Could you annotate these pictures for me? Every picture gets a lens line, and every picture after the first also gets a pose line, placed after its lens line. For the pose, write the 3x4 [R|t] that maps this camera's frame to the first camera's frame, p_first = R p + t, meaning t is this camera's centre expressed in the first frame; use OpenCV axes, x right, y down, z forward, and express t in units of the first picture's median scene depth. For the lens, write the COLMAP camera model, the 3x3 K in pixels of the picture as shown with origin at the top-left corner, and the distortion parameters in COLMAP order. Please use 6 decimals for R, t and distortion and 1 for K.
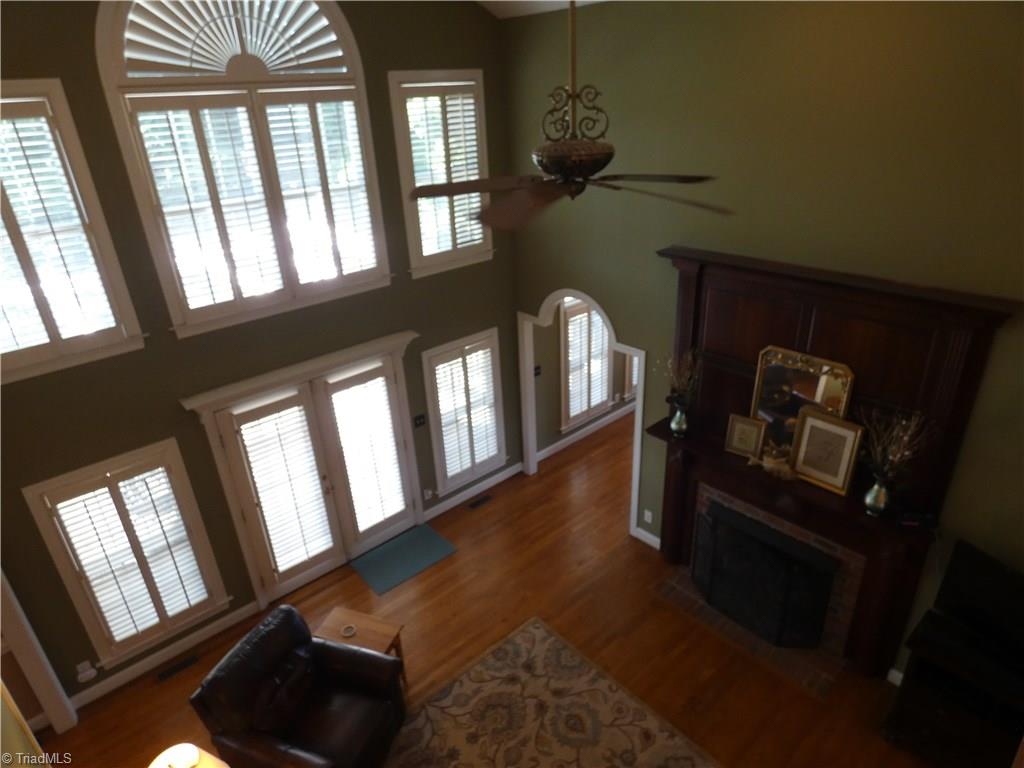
lens RADIAL K [[611.3, 0, 515.3], [0, 611.3, 382.9], [0, 0, 1]] dist [-0.006262, 0.002608]
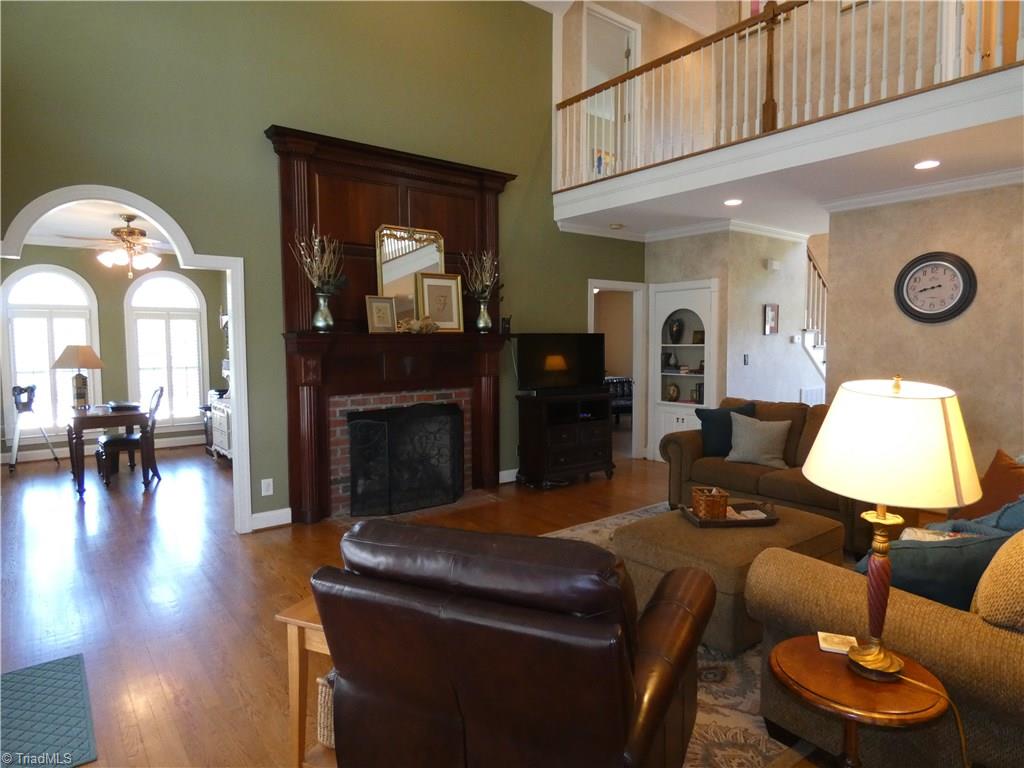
lens RADIAL K [[611.3, 0, 507.7], [0, 611.3, 380.8], [0, 0, 1]] dist [-0.006262, 0.002608]
pose [[0.075291, -0.014355, 0.997058, -0.607774], [0.431139, 0.902073, -0.019569, 0.278261], [-0.899139, 0.431344, 0.074107, 0.694362]]
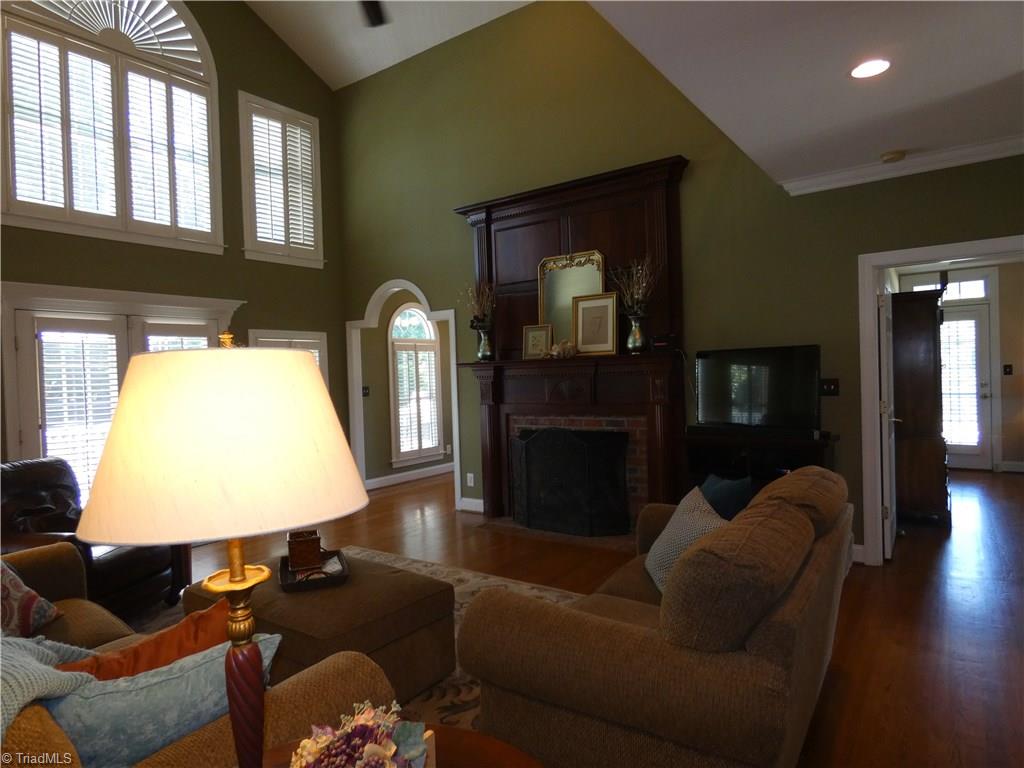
lens RADIAL K [[611.3, 0, 513.3], [0, 611.3, 381.4], [0, 0, 1]] dist [-0.006262, 0.002608]
pose [[0.975189, 0.007624, 0.221242, 0.067993], [0.086301, 0.907242, -0.411661, 0.567076], [-0.203859, 0.420540, 0.884074, 0.011295]]
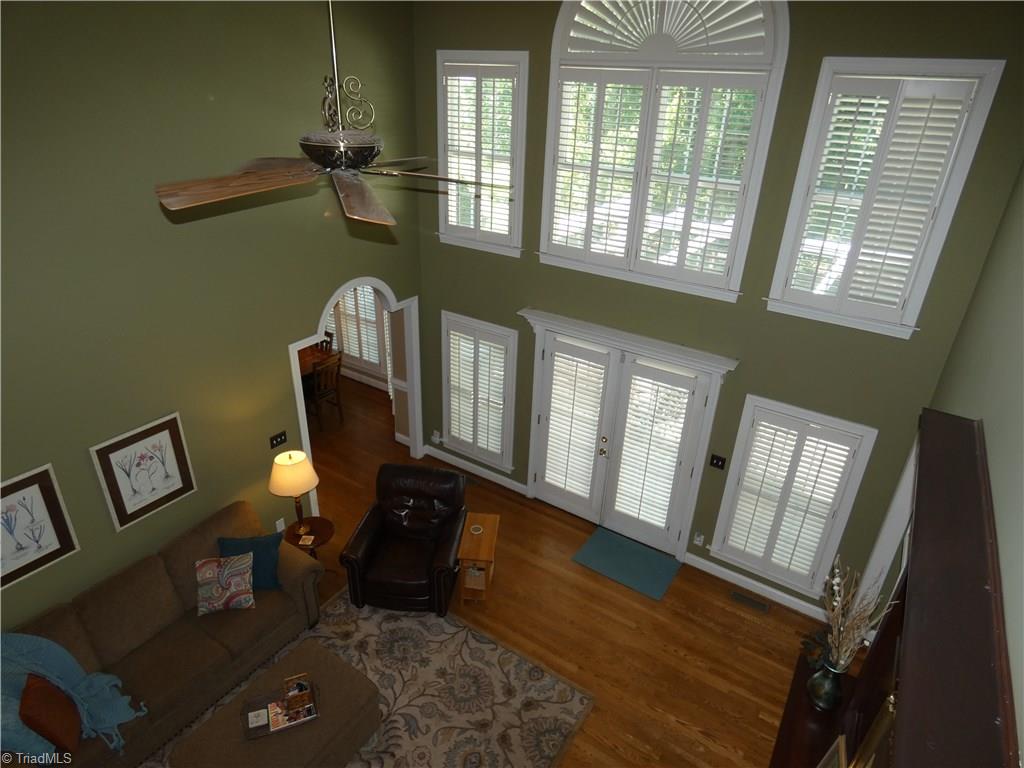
lens RADIAL K [[611.3, 0, 521.1], [0, 611.3, 386.4], [0, 0, 1]] dist [-0.006262, 0.002608]
pose [[0.267769, 0.482664, -0.833867, 0.515557], [-0.458517, 0.825021, 0.330306, -0.216445], [0.847385, 0.293897, 0.442225, 0.401336]]
